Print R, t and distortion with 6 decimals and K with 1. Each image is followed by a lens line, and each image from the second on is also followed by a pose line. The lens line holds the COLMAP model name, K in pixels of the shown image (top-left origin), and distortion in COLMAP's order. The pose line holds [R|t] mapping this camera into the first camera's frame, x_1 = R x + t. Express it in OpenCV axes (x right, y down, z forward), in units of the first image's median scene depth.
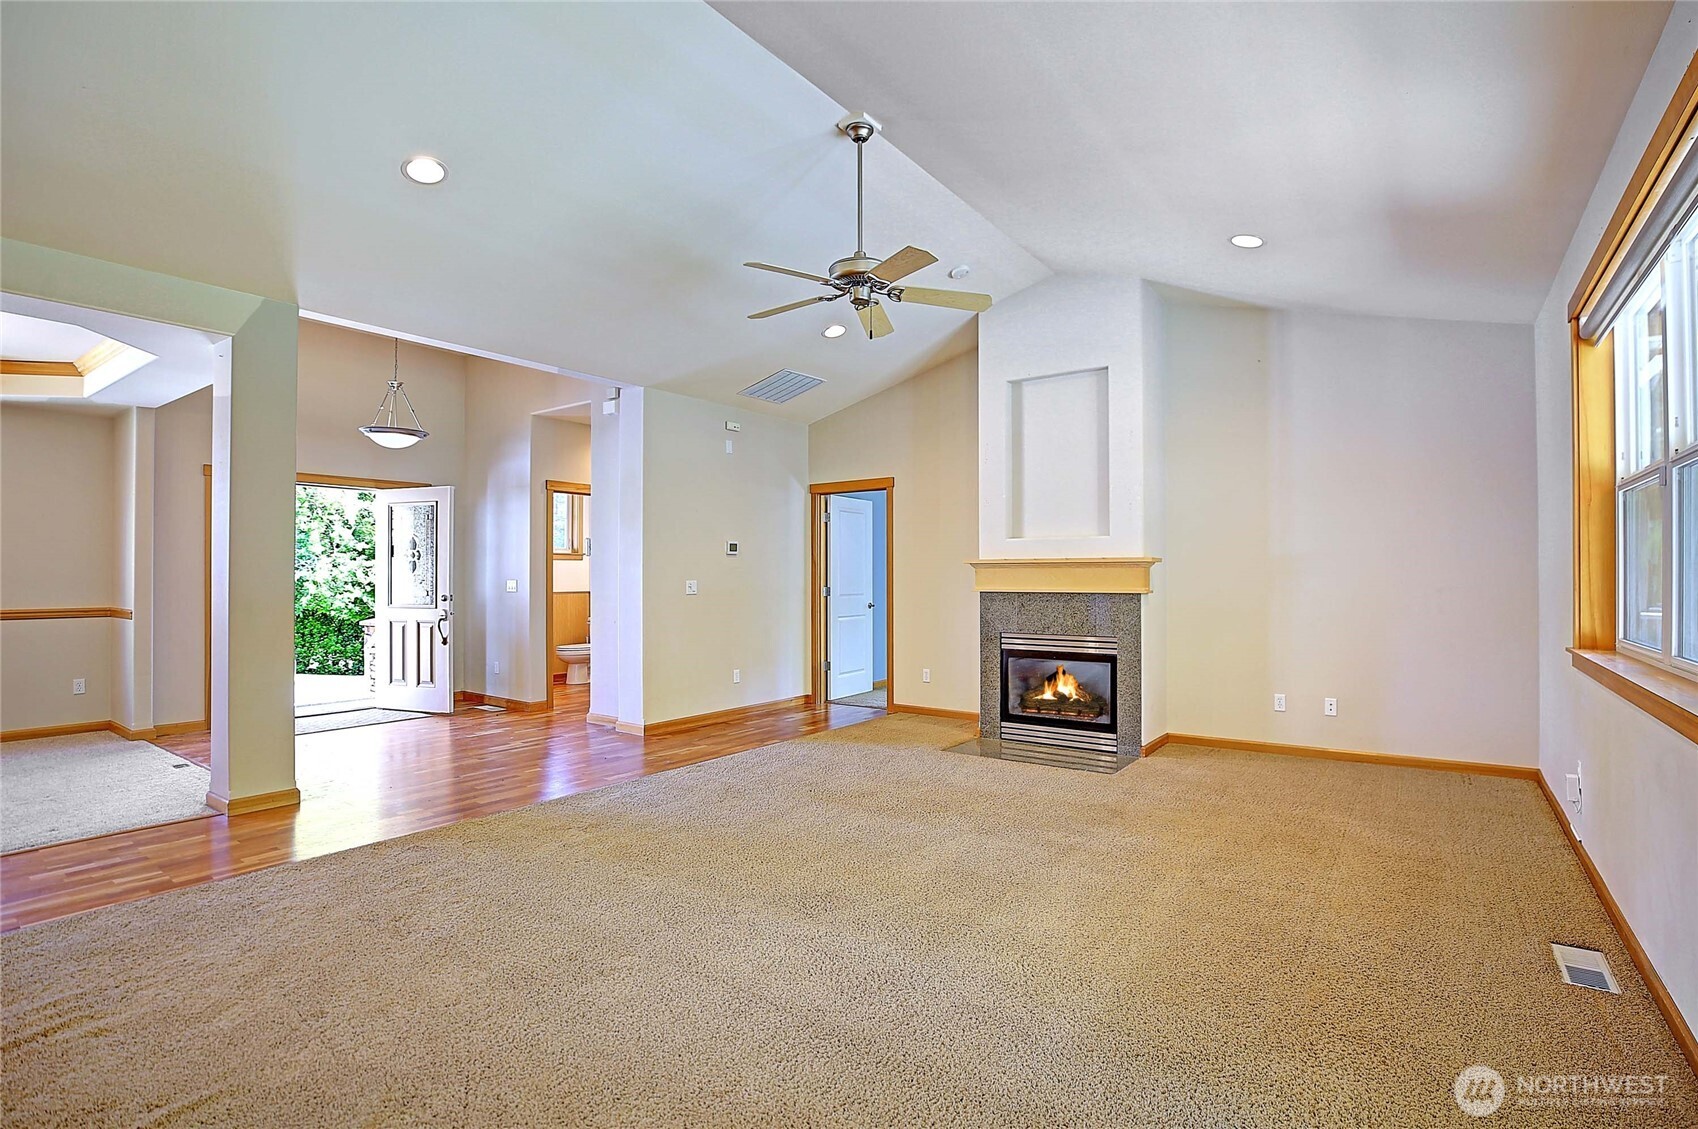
lens RADIAL K [[810.2, 0, 857.4], [0, 810.2, 571.1], [0, 0, 1]] dist [-0.035751, 0.013214]
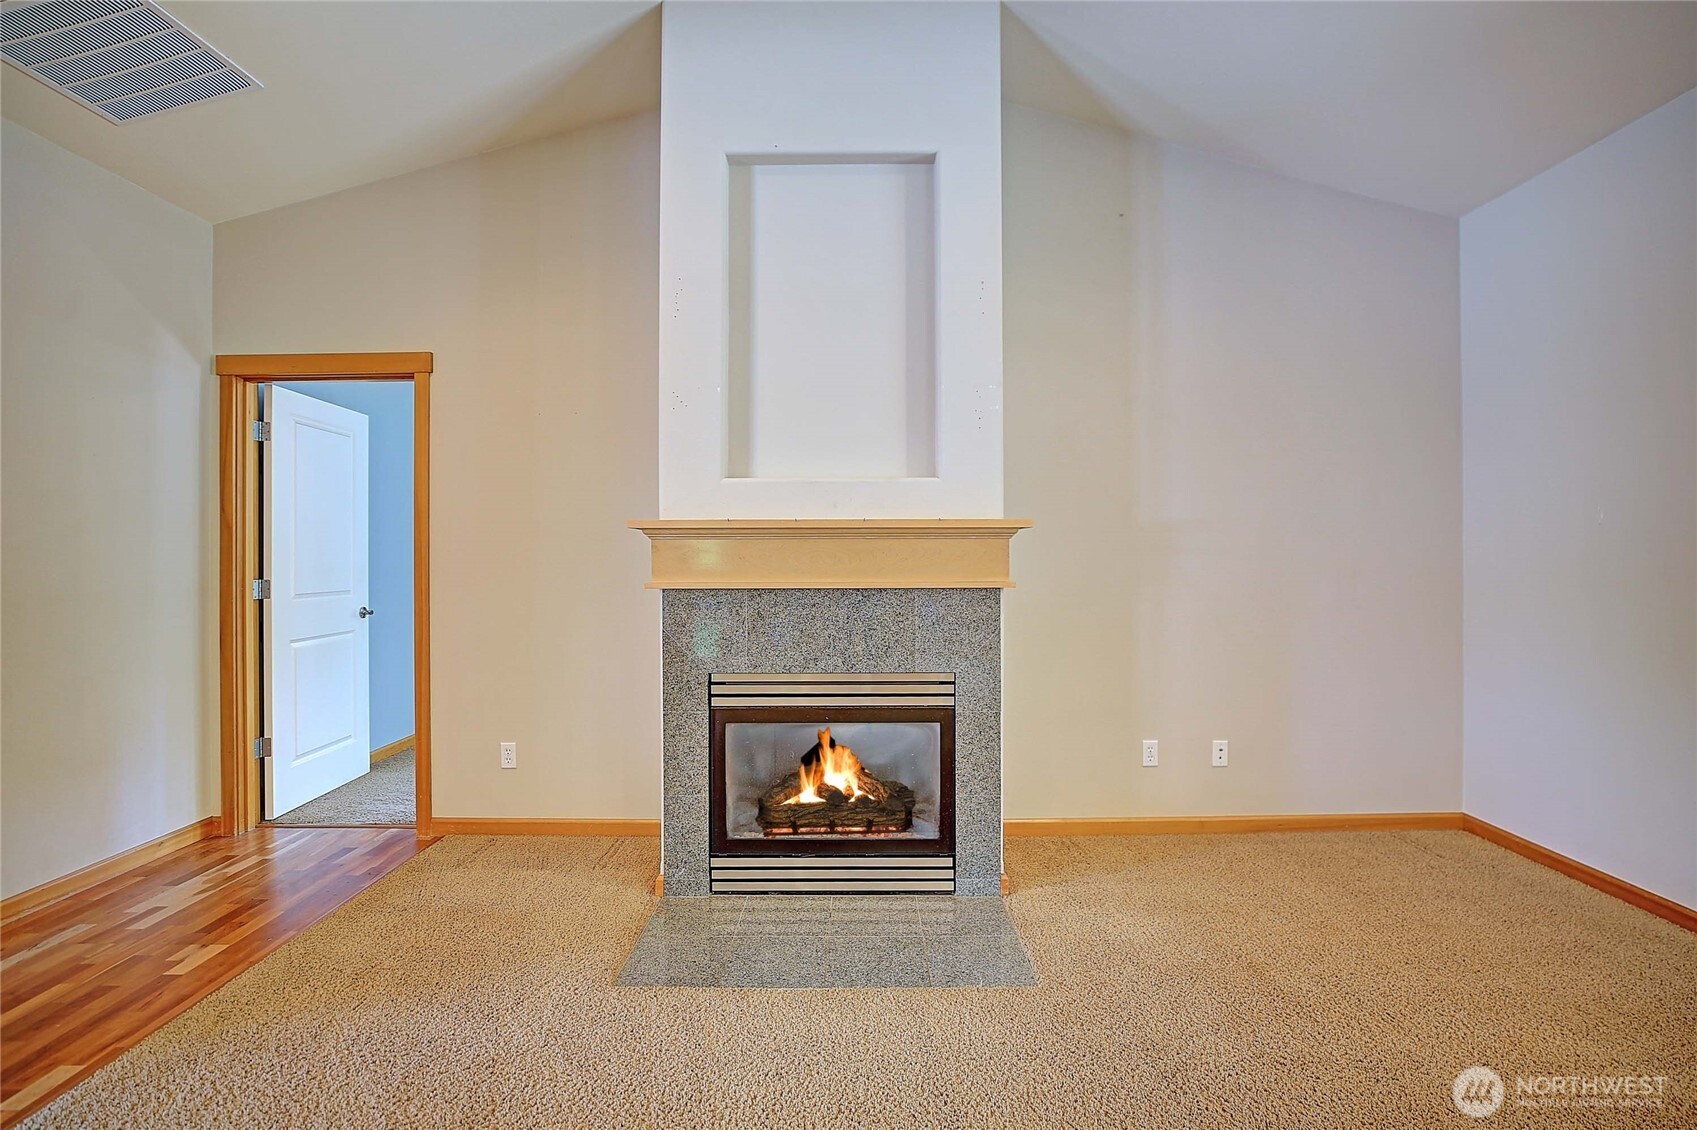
lens RADIAL K [[777.6, 0, 856.2], [0, 777.6, 554.6], [0, 0, 1]] dist [-0.024162, 0.001397]
pose [[0.814981, -0.000698, 0.579488, -0.018409], [-0.001919, 0.999991, 0.003903, 0.003655], [-0.579485, -0.004293, 0.814972, 0.572055]]
